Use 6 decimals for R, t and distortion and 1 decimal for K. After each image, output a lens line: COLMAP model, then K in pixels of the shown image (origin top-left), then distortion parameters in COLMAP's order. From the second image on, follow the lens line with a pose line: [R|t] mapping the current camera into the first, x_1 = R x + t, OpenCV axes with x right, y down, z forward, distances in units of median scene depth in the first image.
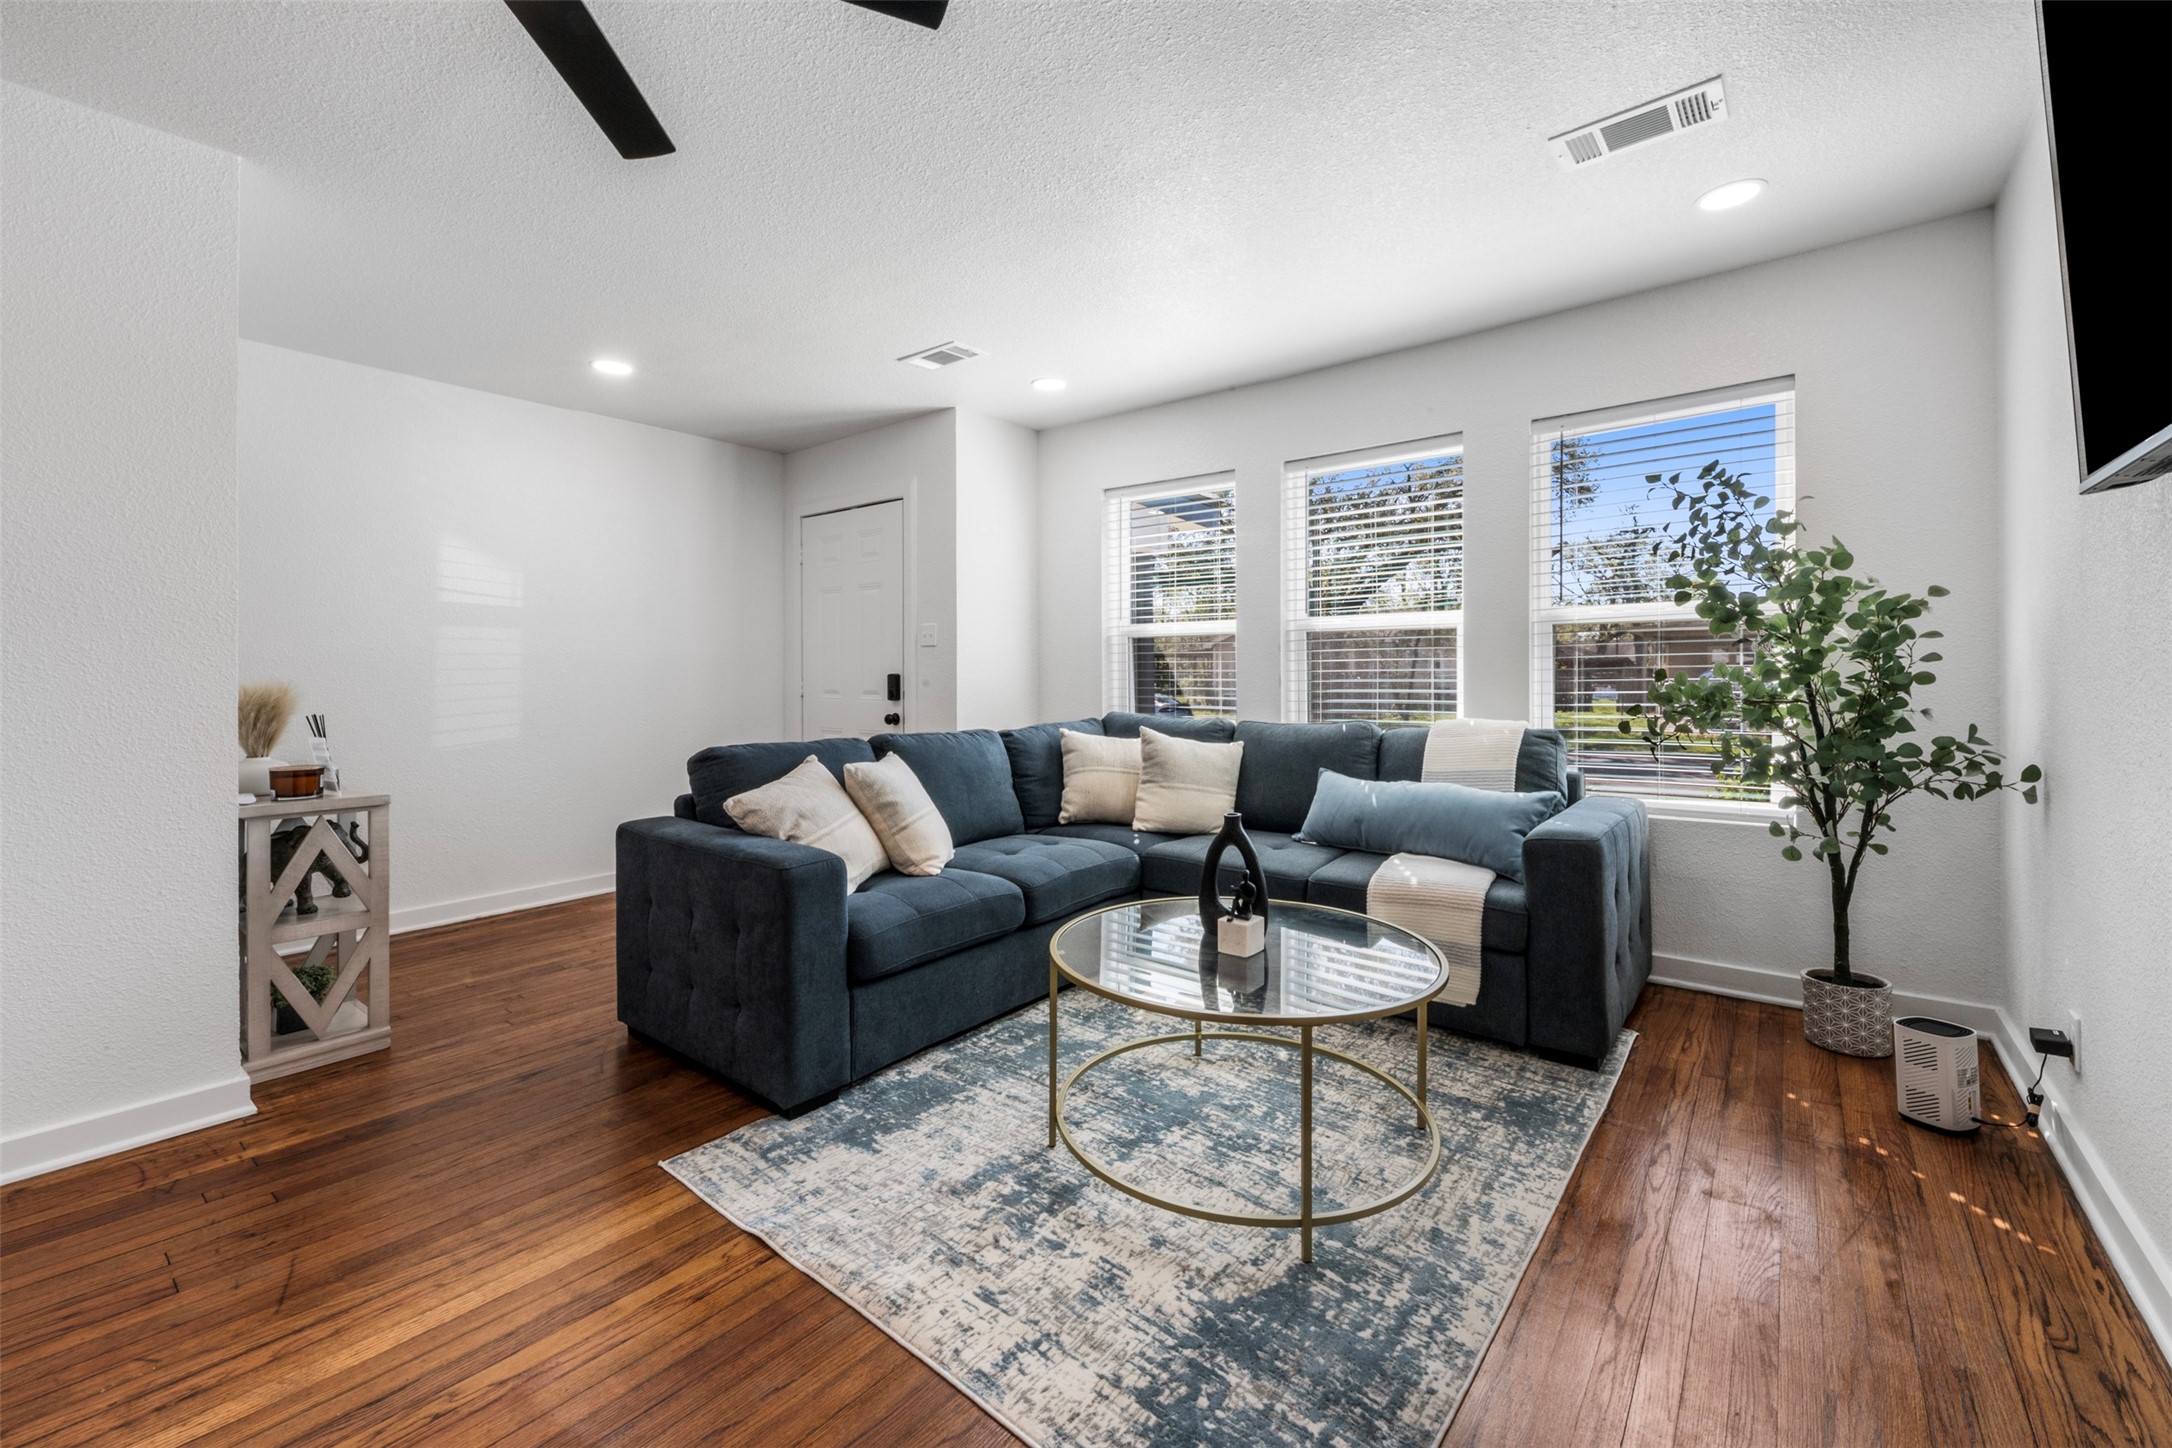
lens RADIAL K [[883.0, 0, 1089.8], [0, 883.0, 662.9], [0, 0, 1]] dist [0.001327, 0.000040]
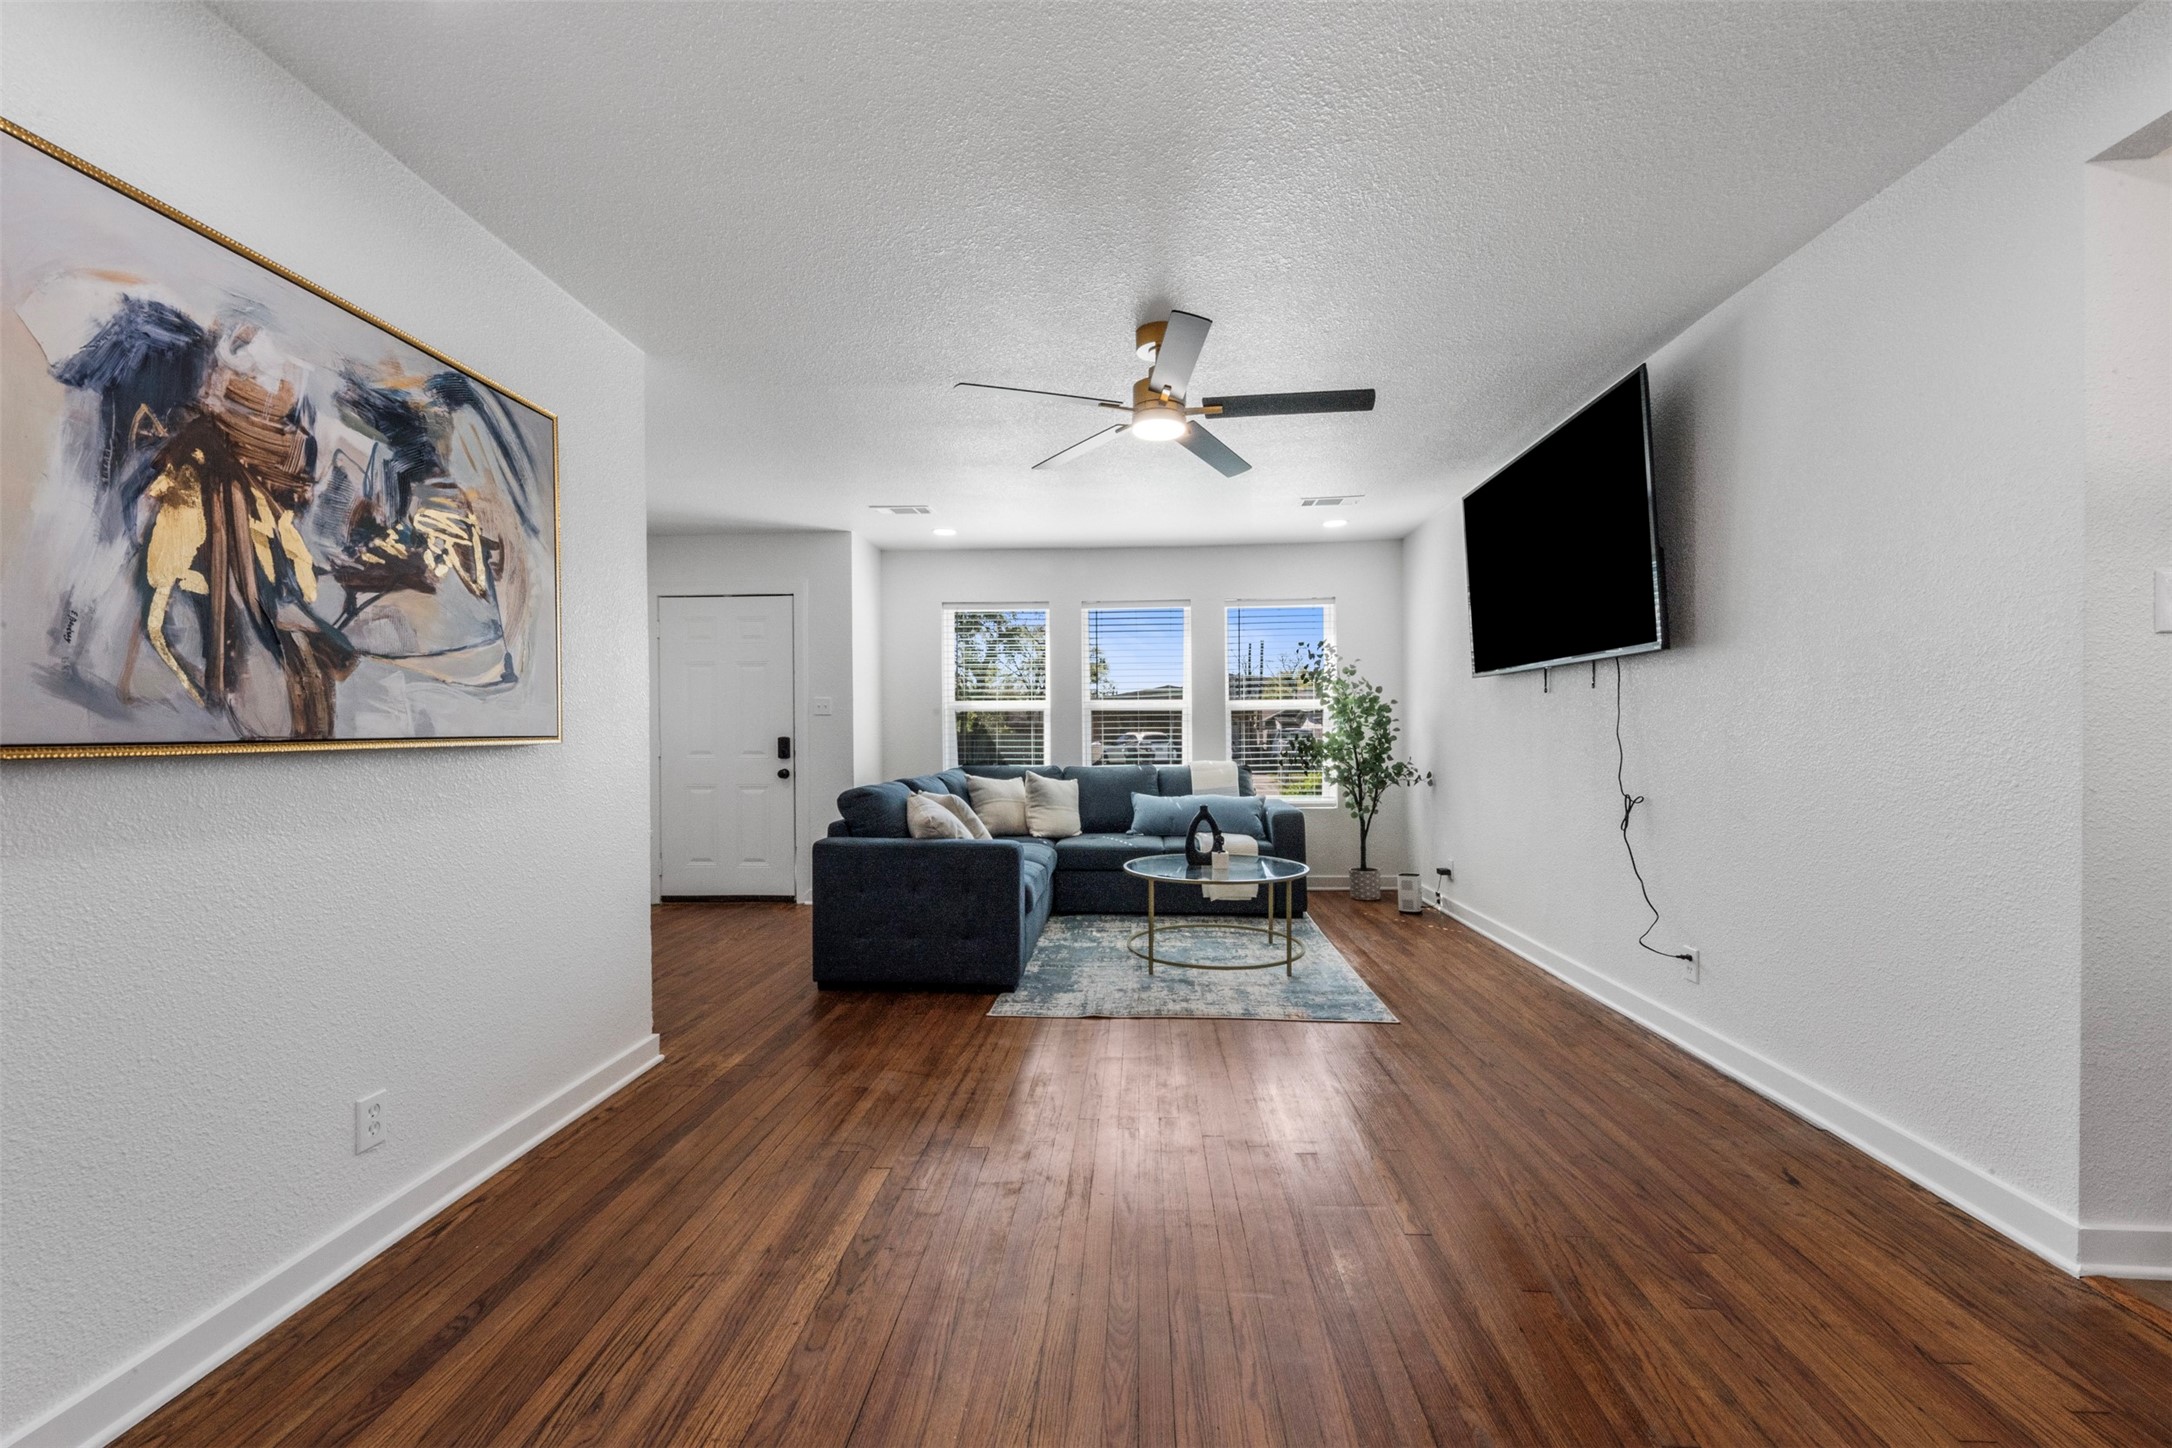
lens RADIAL K [[847.4, 0, 1086.0], [0, 847.4, 724.0], [0, 0, 1]] dist [0.000272, 0.000010]
pose [[0.815659, 0.009936, 0.578448, -1.084966], [-0.006649, 0.999947, -0.007800, 0.001935], [-0.578495, 0.002516, 0.815682, -0.402138]]
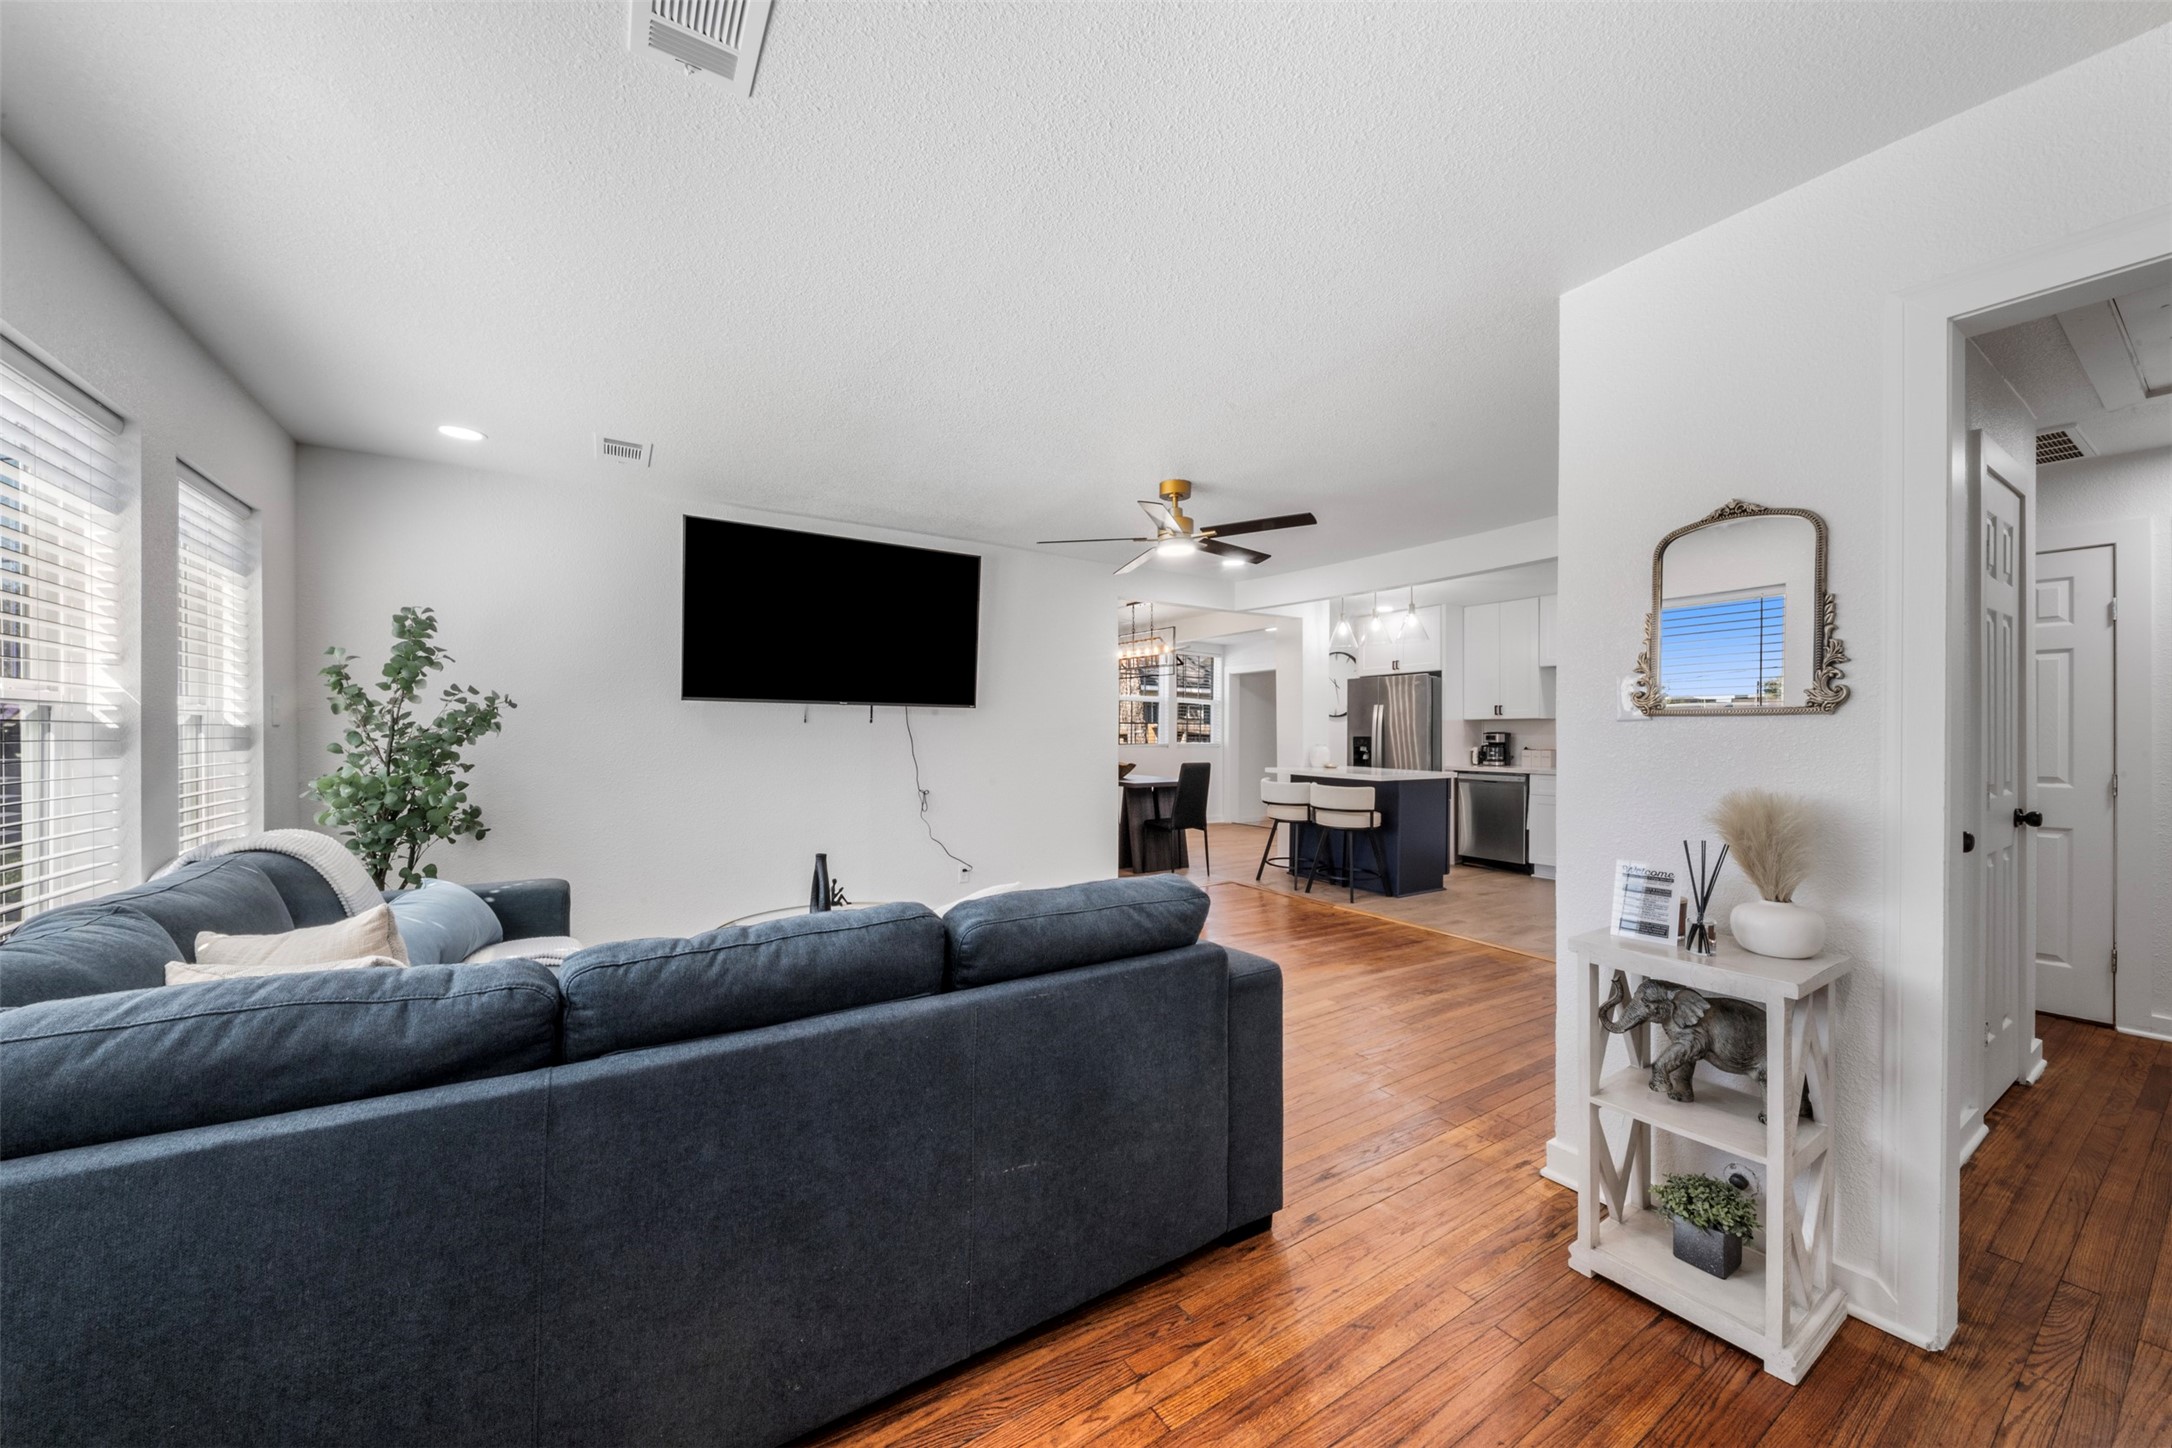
lens RADIAL K [[786.1, 0, 1086.0], [0, 786.1, 724.0], [0, 0, 1]] dist [-0.000078, -0.000005]
pose [[-0.950632, 0.002611, 0.310309, -0.645167], [0.000023, 0.999965, -0.008344, -0.056876], [-0.310320, -0.007925, -0.950599, 2.031776]]
